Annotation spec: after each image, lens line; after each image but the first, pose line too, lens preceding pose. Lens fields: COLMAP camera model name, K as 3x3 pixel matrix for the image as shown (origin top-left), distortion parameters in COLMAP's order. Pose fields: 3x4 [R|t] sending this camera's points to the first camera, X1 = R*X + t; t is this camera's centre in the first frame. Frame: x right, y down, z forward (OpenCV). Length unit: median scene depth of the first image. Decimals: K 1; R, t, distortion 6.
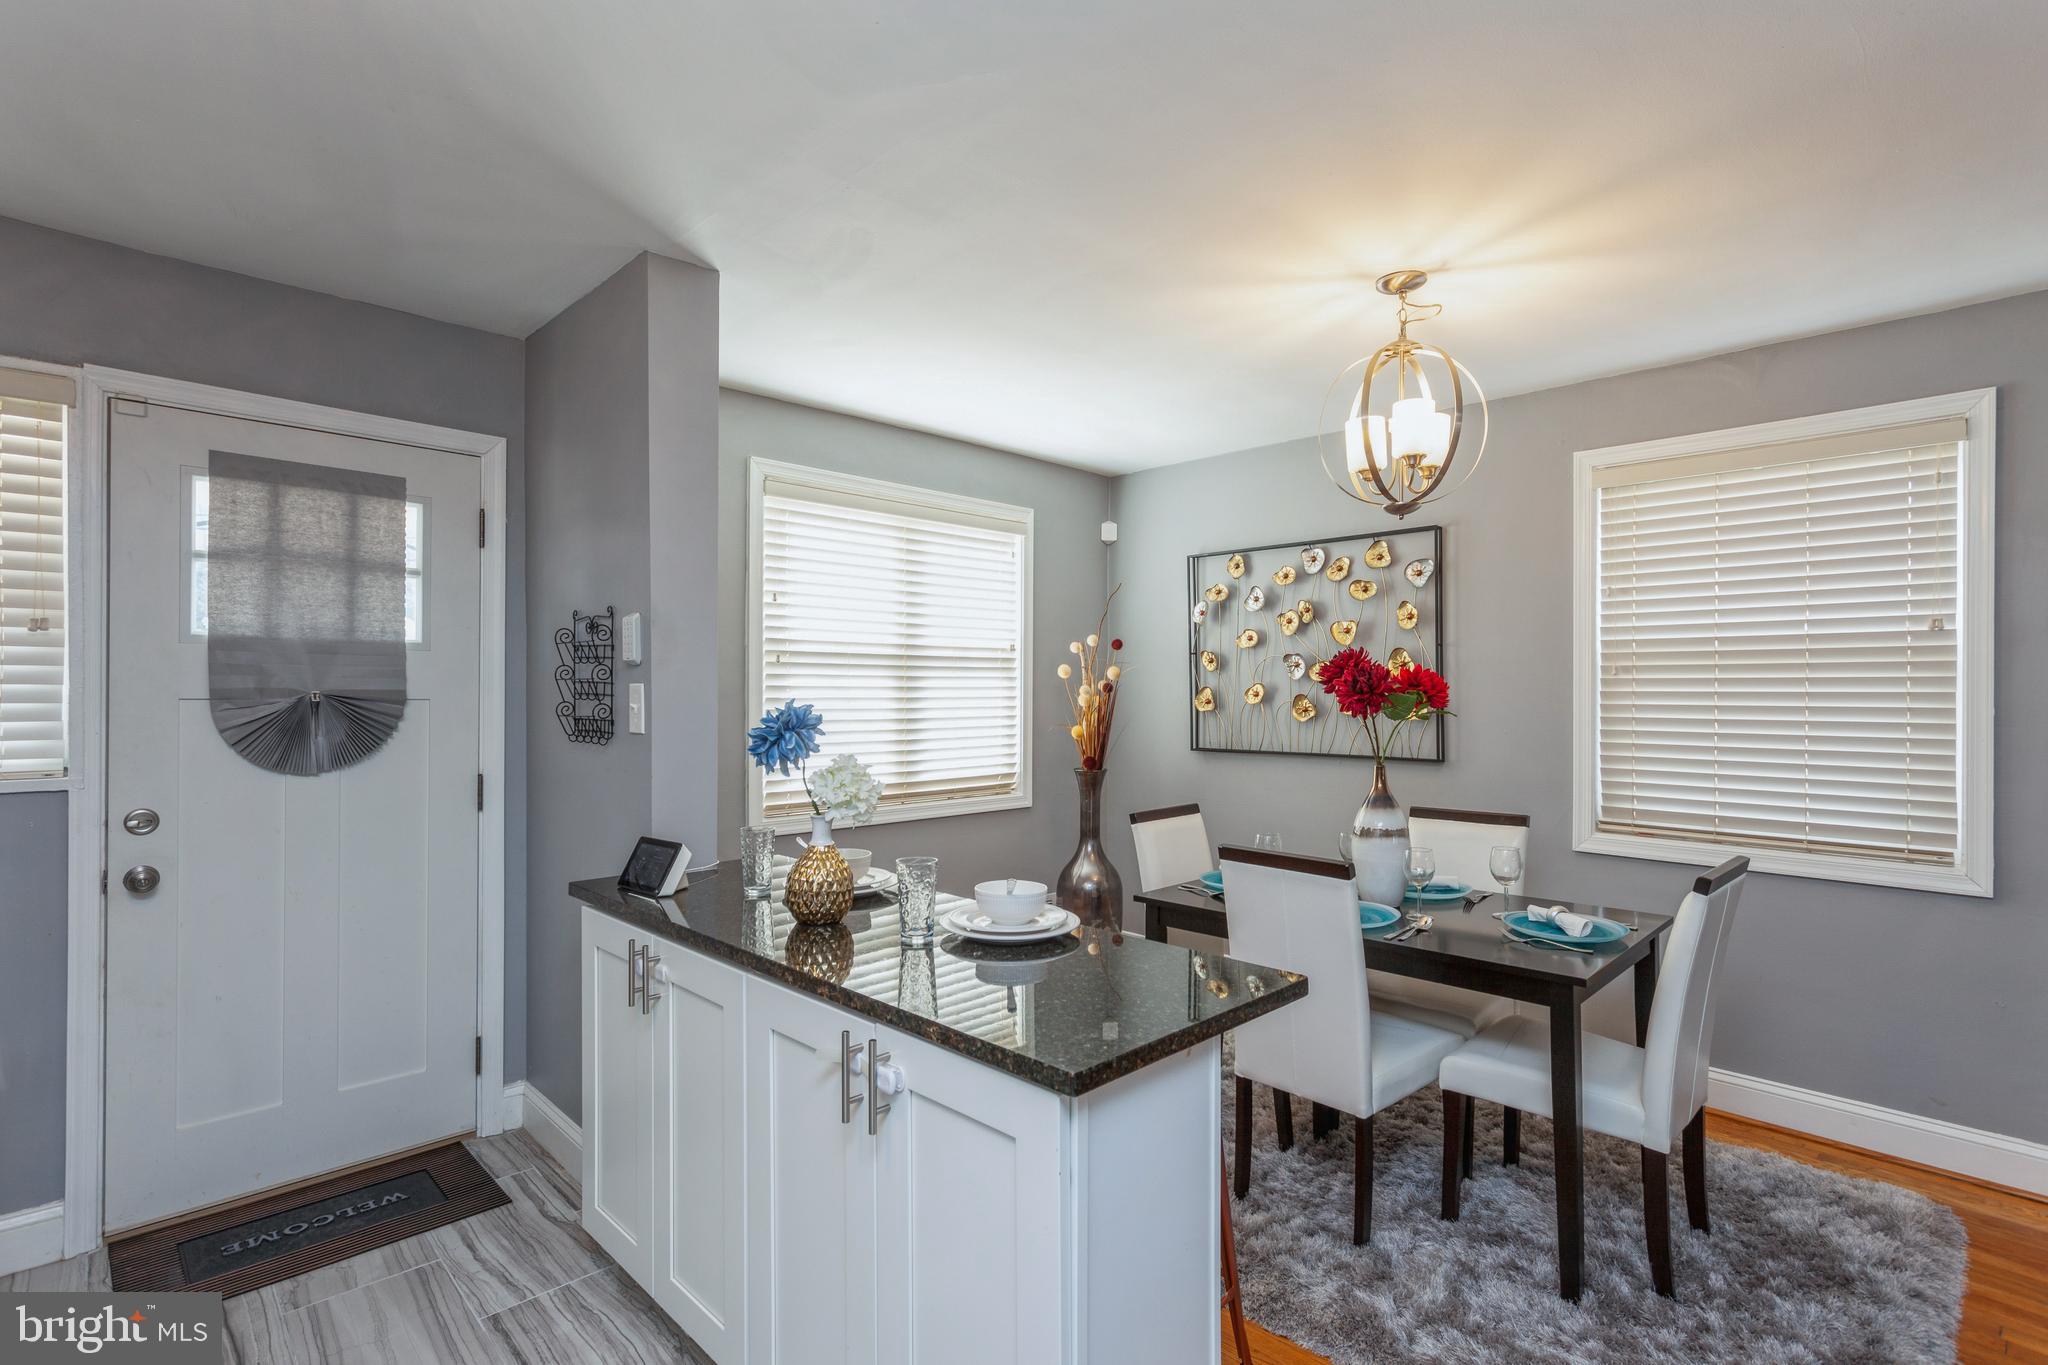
lens RADIAL K [[989.8, 0, 1018.6], [0, 989.8, 695.6], [0, 0, 1]] dist [0.011847, 0.000017]
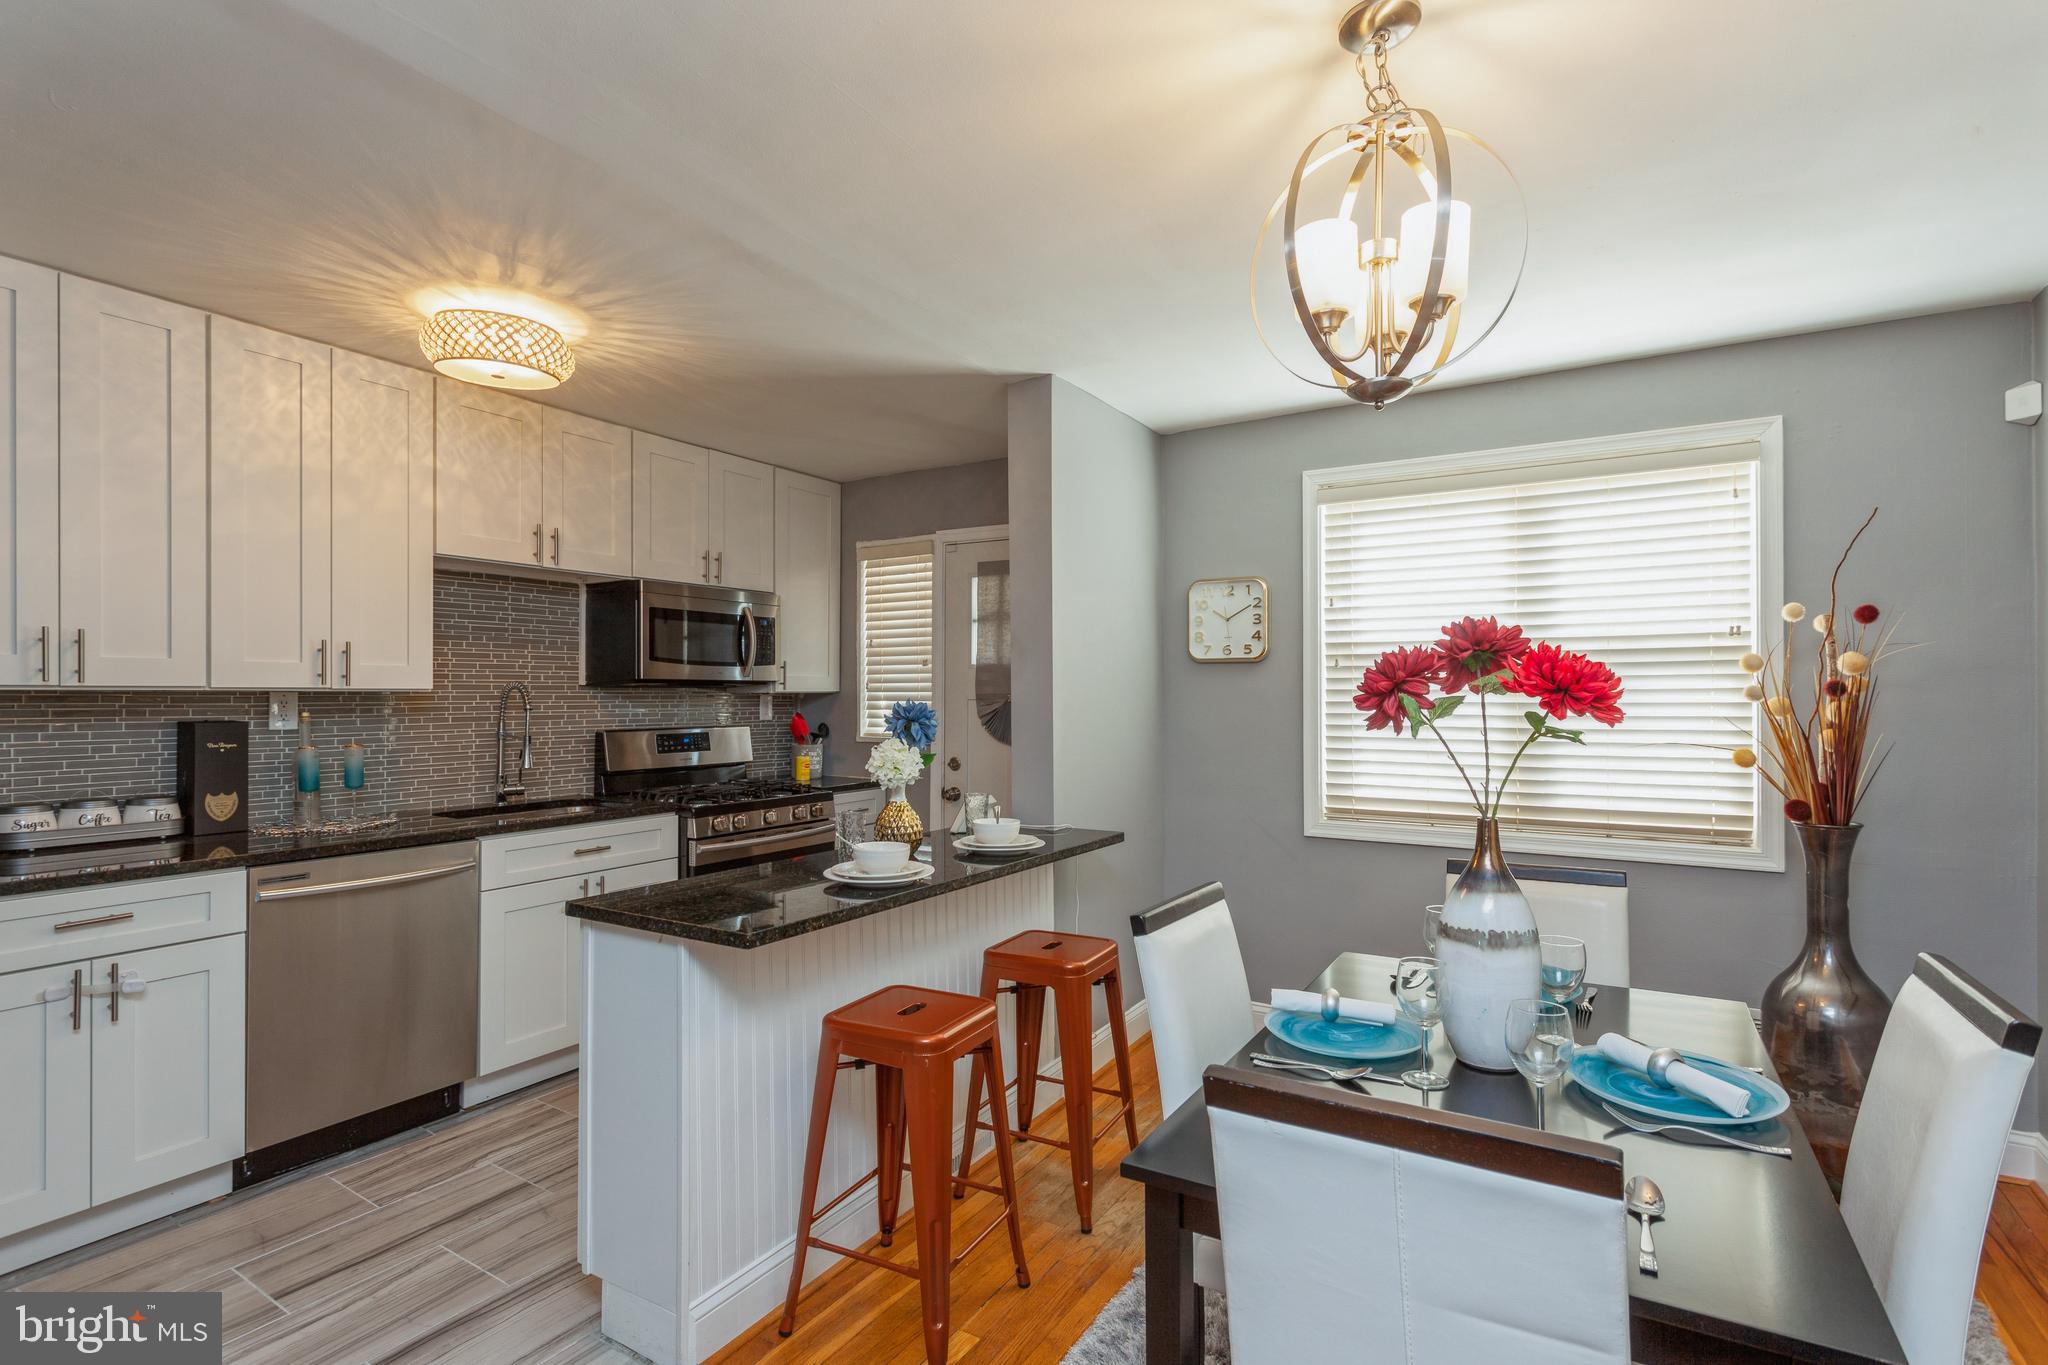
lens RADIAL K [[973.2, 0, 1021.0], [0, 973.2, 692.6], [0, 0, 1]] dist [0.001852, 0.001159]
pose [[0.240457, -0.005471, -0.970644, 0.873050], [-0.005809, 0.999958, -0.007076, 0.002642], [0.970643, 0.007340, 0.240415, 0.615166]]
